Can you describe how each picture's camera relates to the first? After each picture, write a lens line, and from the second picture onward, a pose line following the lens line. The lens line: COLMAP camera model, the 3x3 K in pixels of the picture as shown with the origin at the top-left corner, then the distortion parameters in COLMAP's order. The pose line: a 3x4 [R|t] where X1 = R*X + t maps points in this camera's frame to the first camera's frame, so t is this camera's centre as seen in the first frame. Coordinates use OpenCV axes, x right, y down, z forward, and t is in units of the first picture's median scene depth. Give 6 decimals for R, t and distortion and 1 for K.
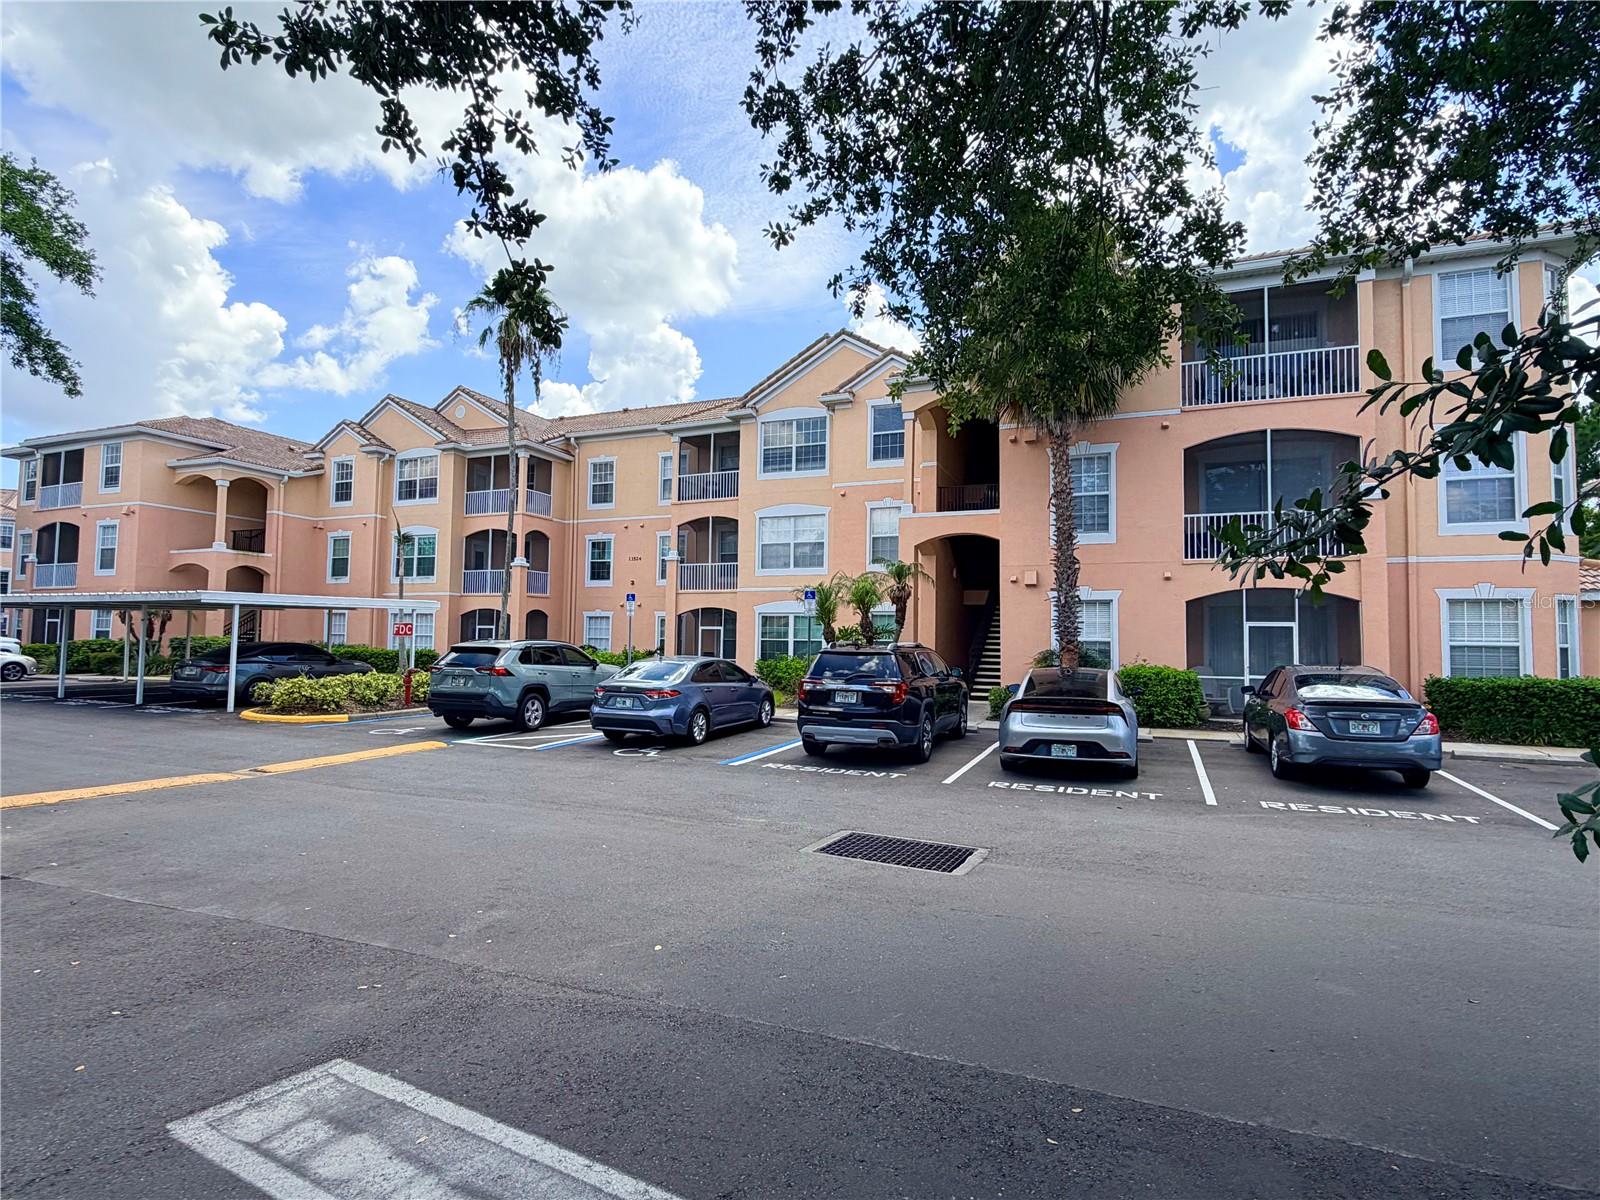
lens RADIAL K [[836.2, 0, 800.0], [0, 836.2, 600.0], [0, 0, 1]] dist [-0.000566, 0.003303]
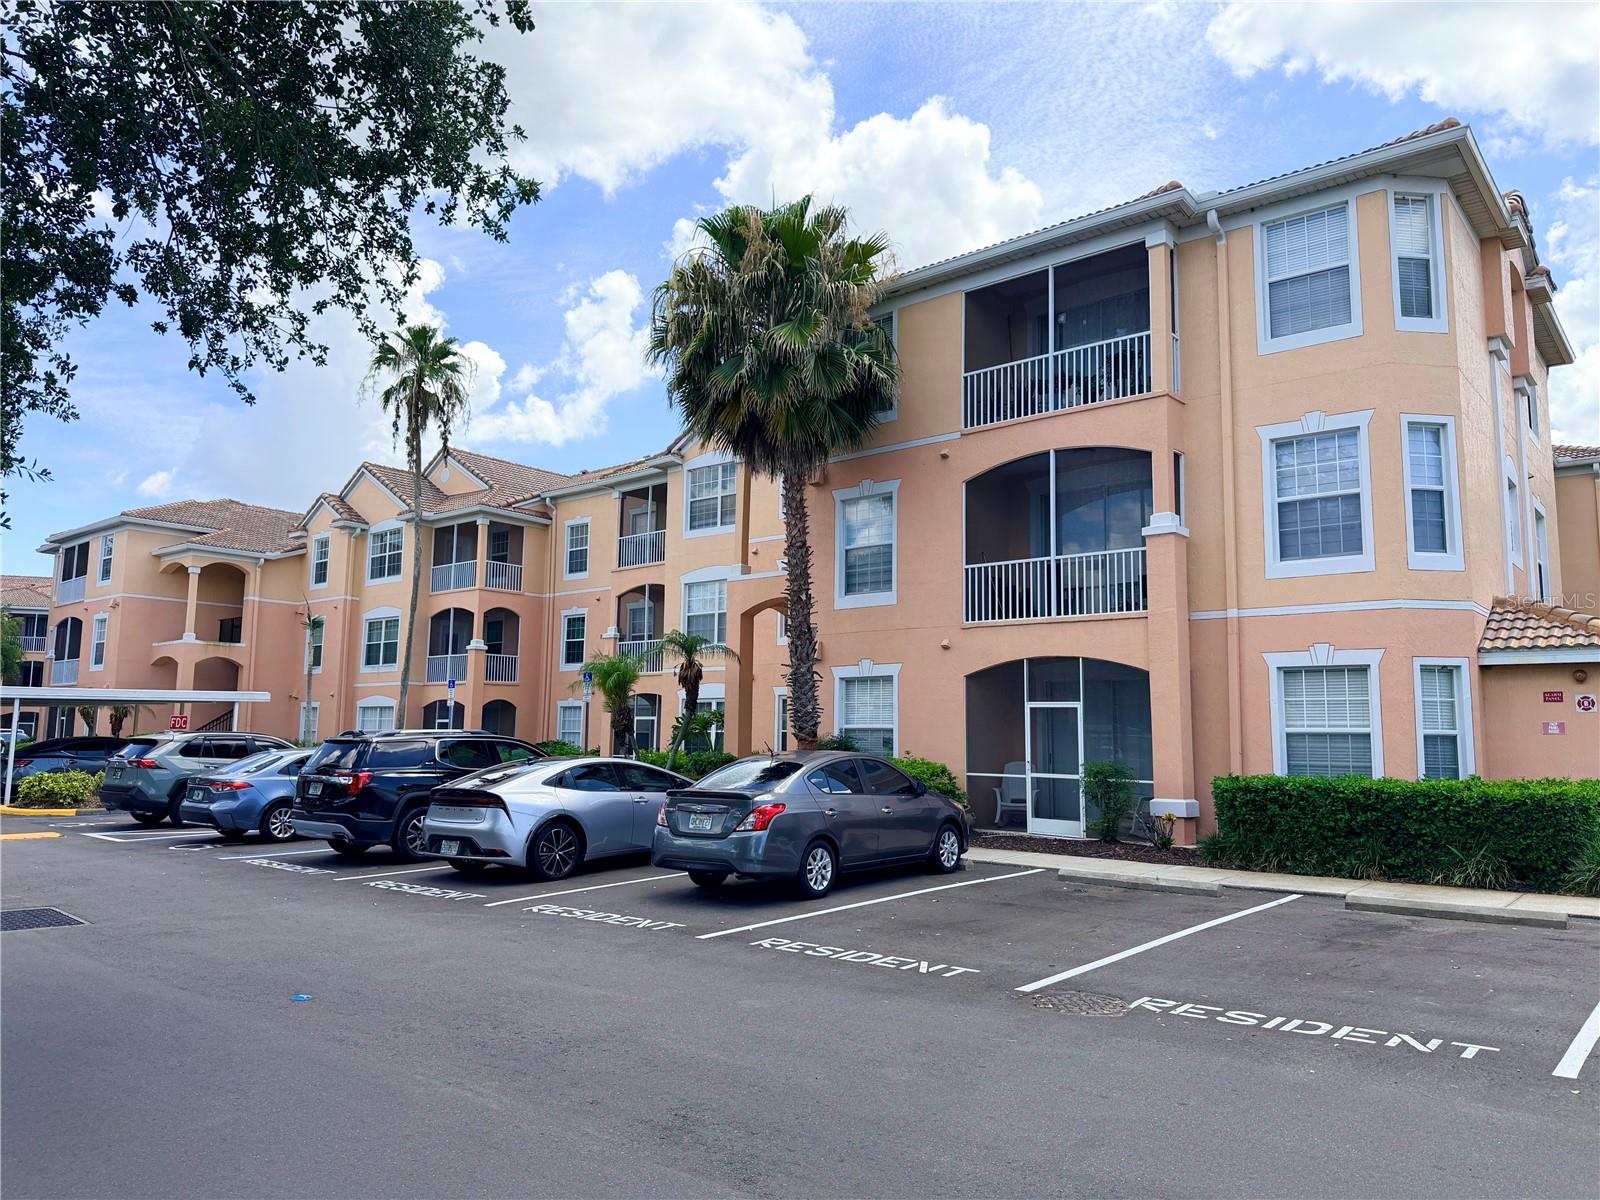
lens RADIAL K [[1121.9, 0, 792.0], [0, 1121.9, 603.9], [0, 0, 1]] dist [0.097386, -0.146436]
pose [[0.956600, -0.037955, -0.288923, 0.333177], [0.017221, 0.997112, -0.073971, 0.004841], [0.290896, 0.065785, 0.954490, -0.025741]]
